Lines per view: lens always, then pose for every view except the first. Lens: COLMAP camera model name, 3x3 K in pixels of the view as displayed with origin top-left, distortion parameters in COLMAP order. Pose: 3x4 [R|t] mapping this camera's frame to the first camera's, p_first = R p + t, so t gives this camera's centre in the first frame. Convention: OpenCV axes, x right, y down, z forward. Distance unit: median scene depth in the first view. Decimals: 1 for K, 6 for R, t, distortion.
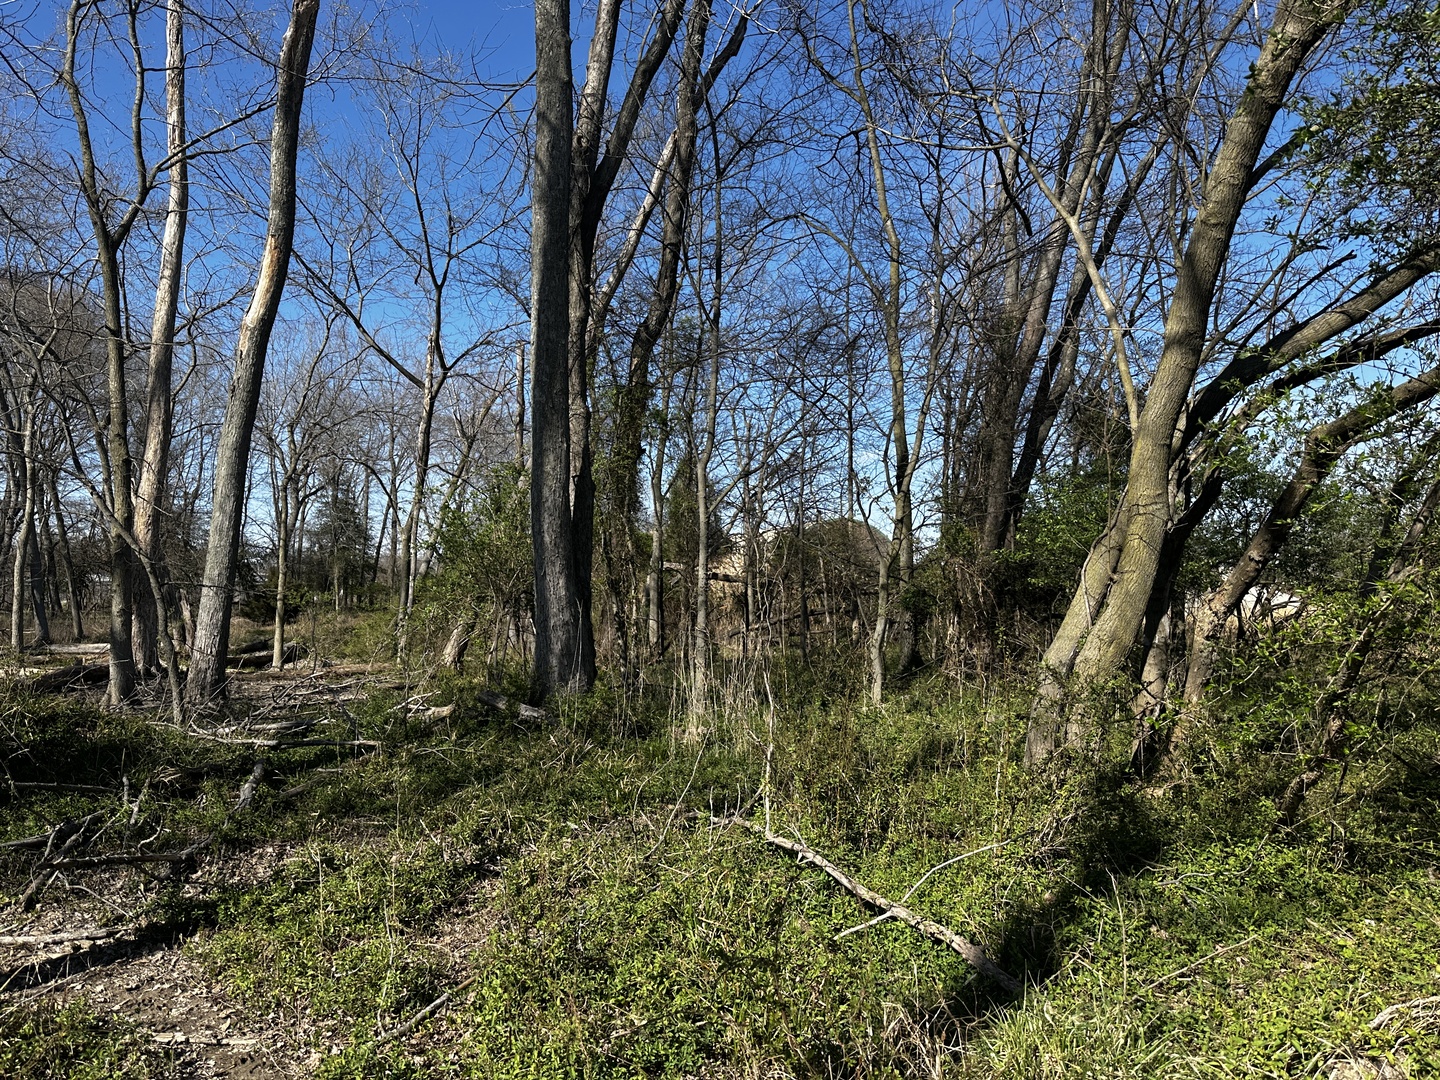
lens RADIAL K [[1012.9, 0, 719.3], [0, 1012.9, 538.4], [0, 0, 1]] dist [0.082772, -0.116203]
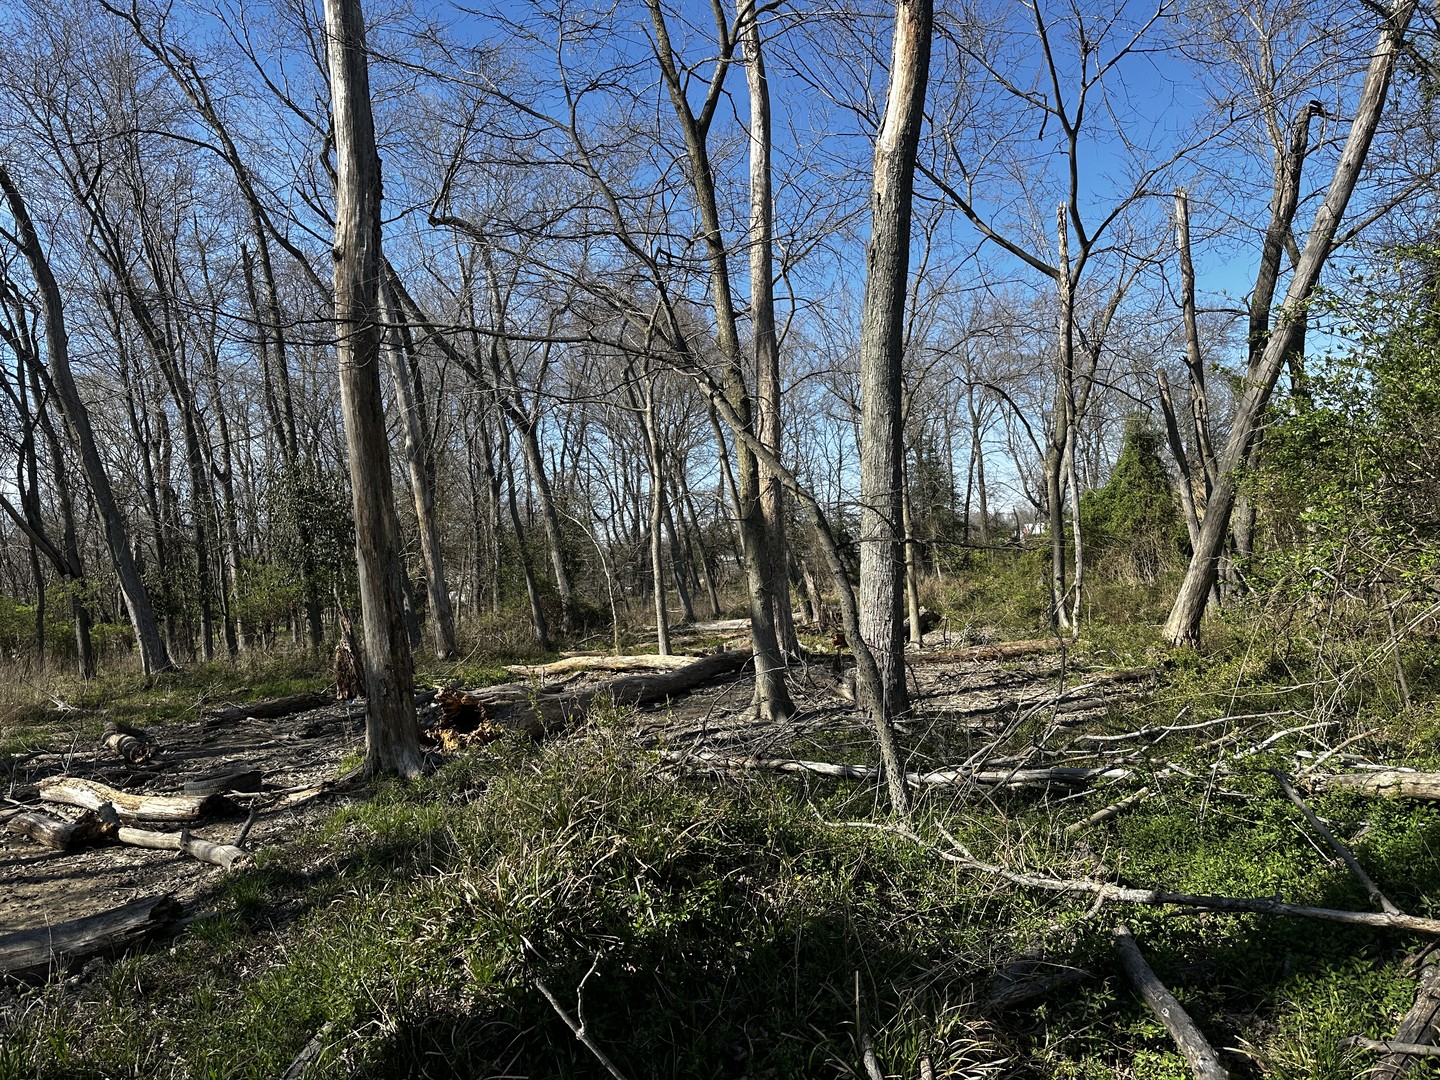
lens RADIAL K [[979.8, 0, 725.6], [0, 979.8, 521.3], [0, 0, 1]] dist [0.074931, -0.086301]
pose [[0.853259, -0.095491, -0.512671, -0.147041], [0.108257, 0.994110, -0.004989, 0.012606], [0.510128, -0.051244, 0.858571, 0.235817]]
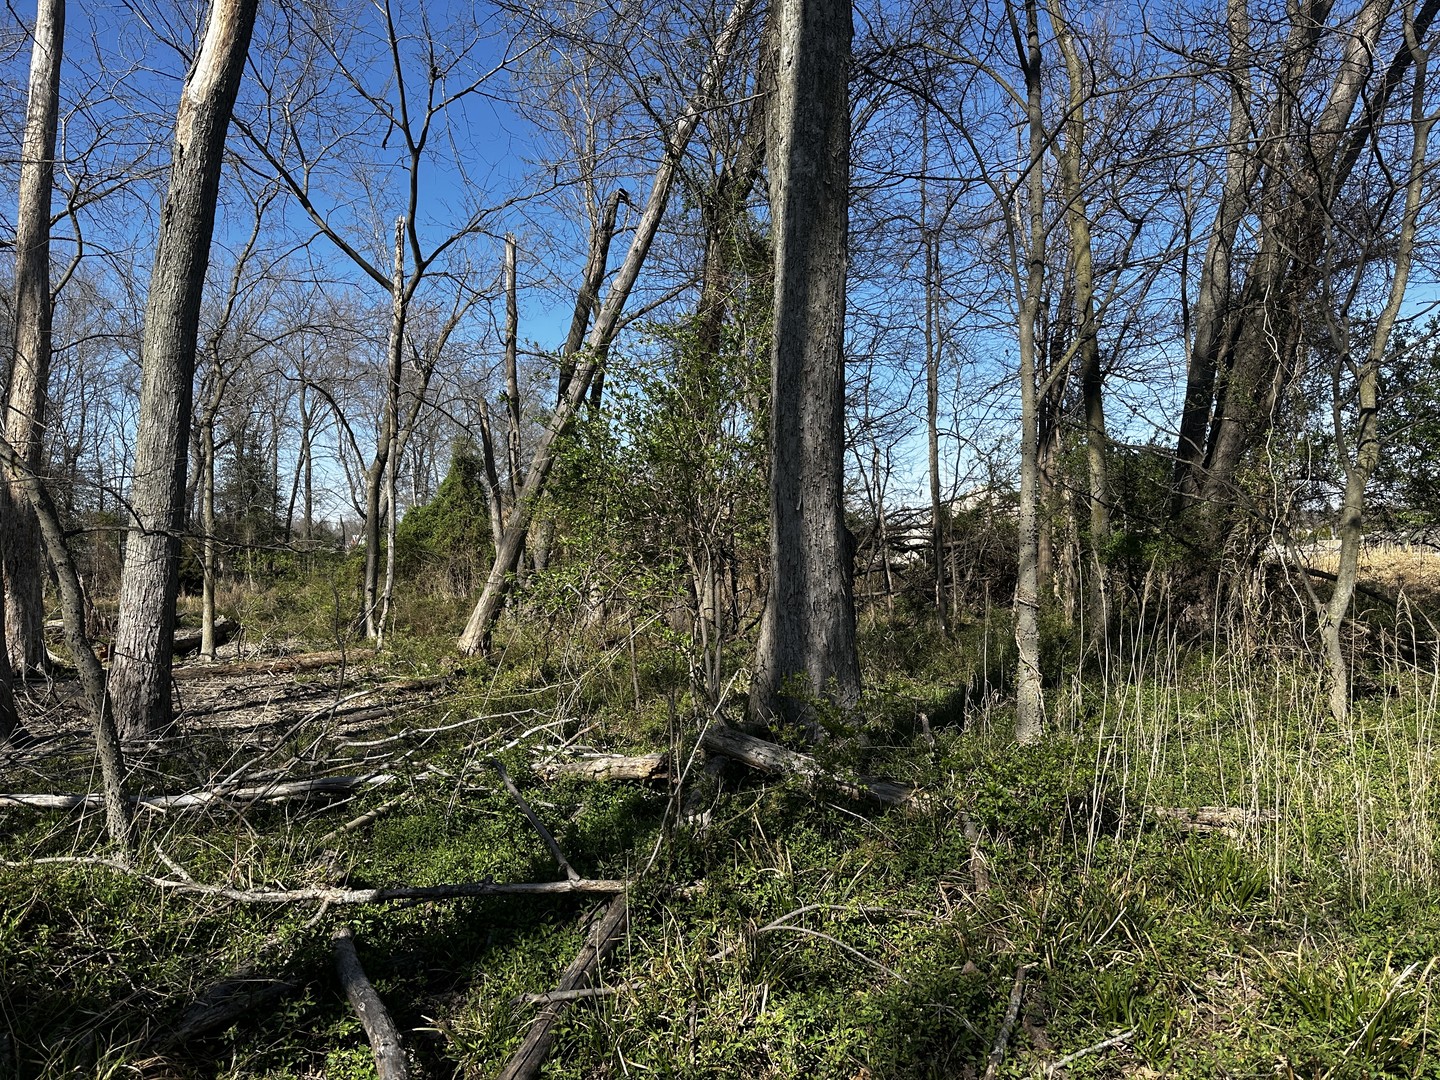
lens RADIAL K [[983.7, 0, 701.4], [0, 983.7, 531.8], [0, 0, 1]] dist [0.087588, -0.107382]
pose [[0.995965, -0.015079, 0.088465, -0.134349], [0.012357, 0.999435, 0.031246, 0.015740], [-0.088887, -0.030027, 0.995589, 0.239338]]
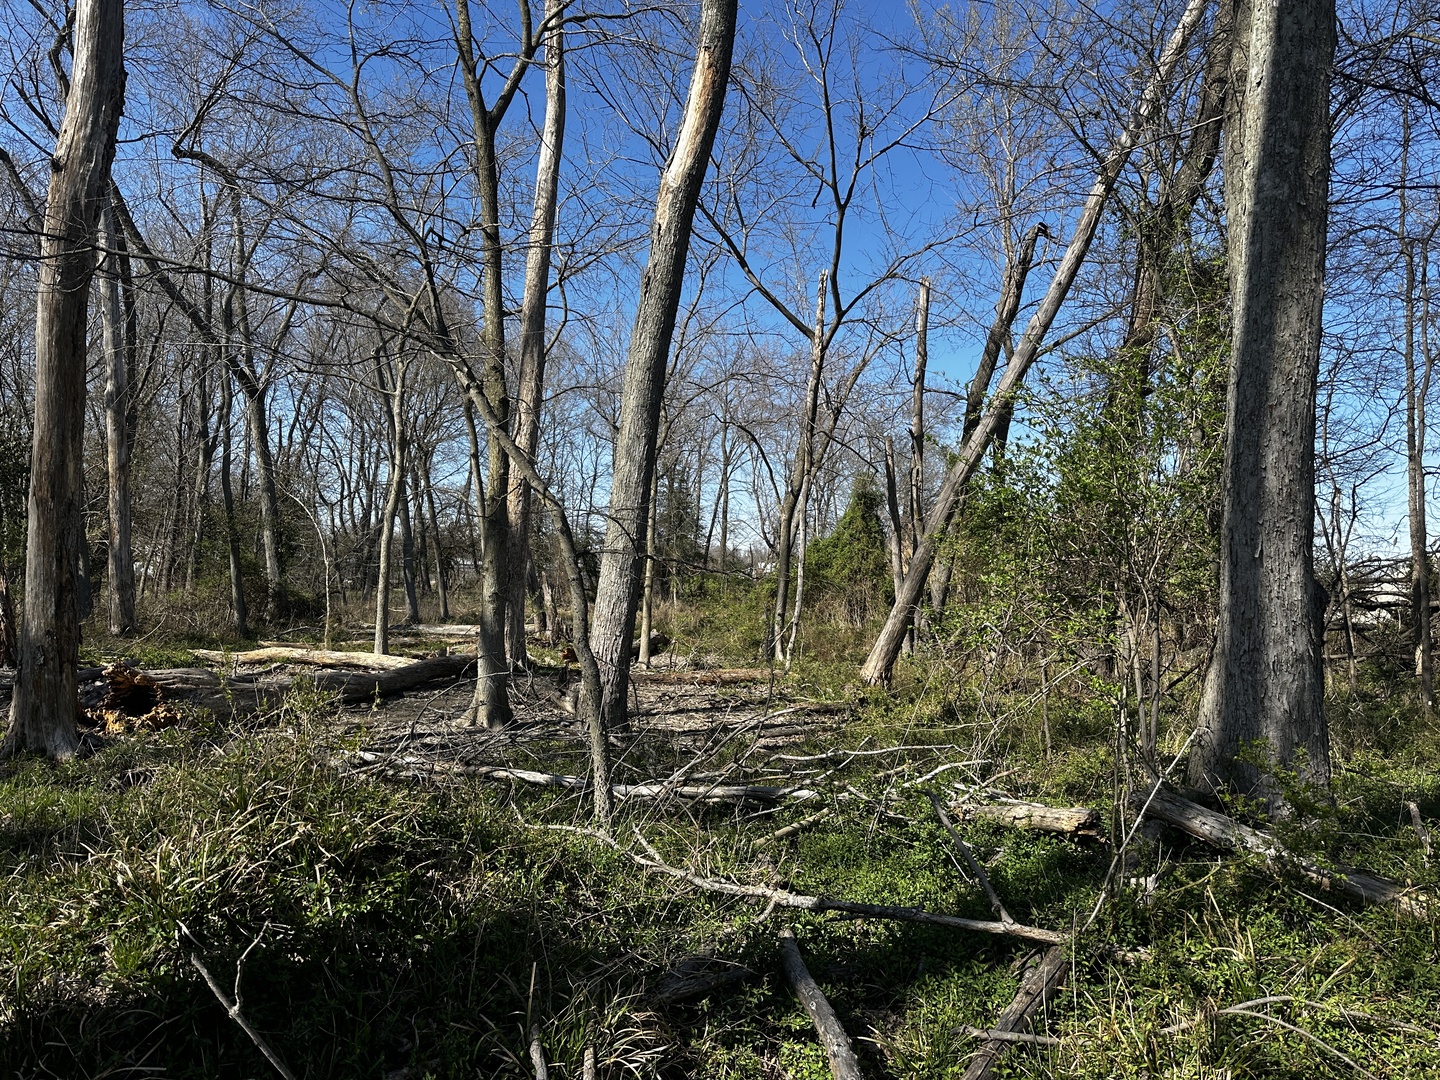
lens RADIAL K [[979.8, 0, 725.6], [0, 979.8, 521.3], [0, 0, 1]] dist [0.074931, -0.086301]
pose [[0.960504, 0.014269, -0.277900, -0.143363], [-0.018657, 0.999739, -0.013151, 0.015005], [0.277640, 0.017817, 0.960520, 0.230595]]
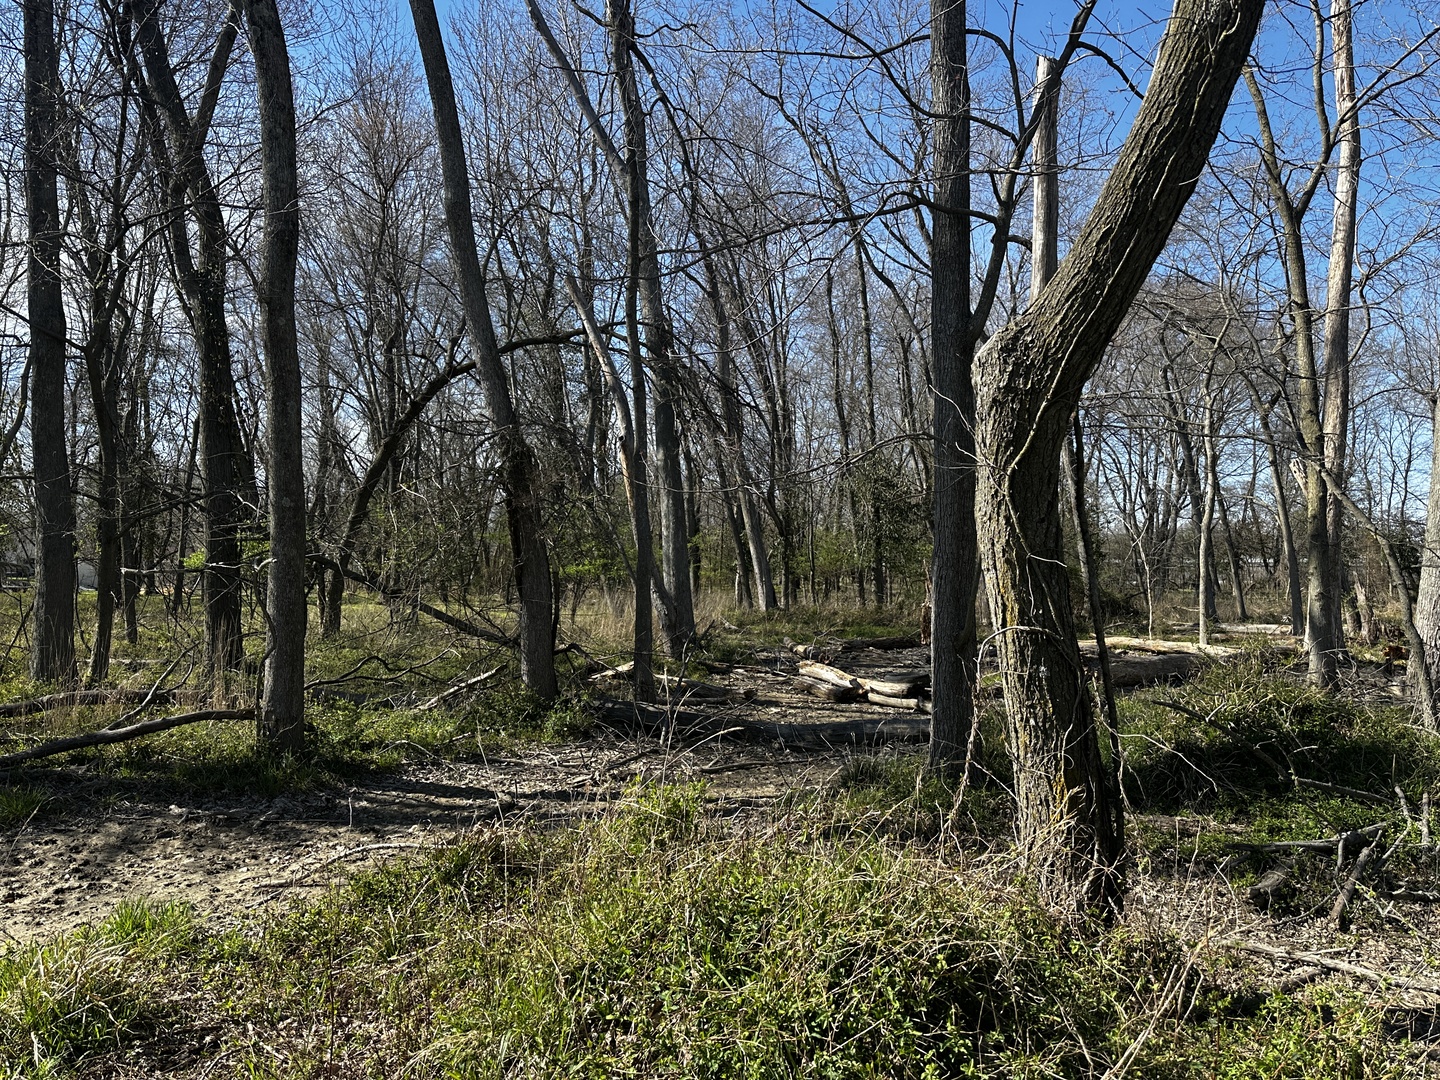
lens RADIAL K [[1012.9, 0, 719.3], [0, 1012.9, 538.4], [0, 0, 1]] dist [0.082772, -0.116203]
pose [[0.531666, -0.017343, -0.846777, -0.046618], [0.033279, 0.999446, 0.000426, -0.000980], [0.846300, -0.028407, 0.531948, 0.012826]]
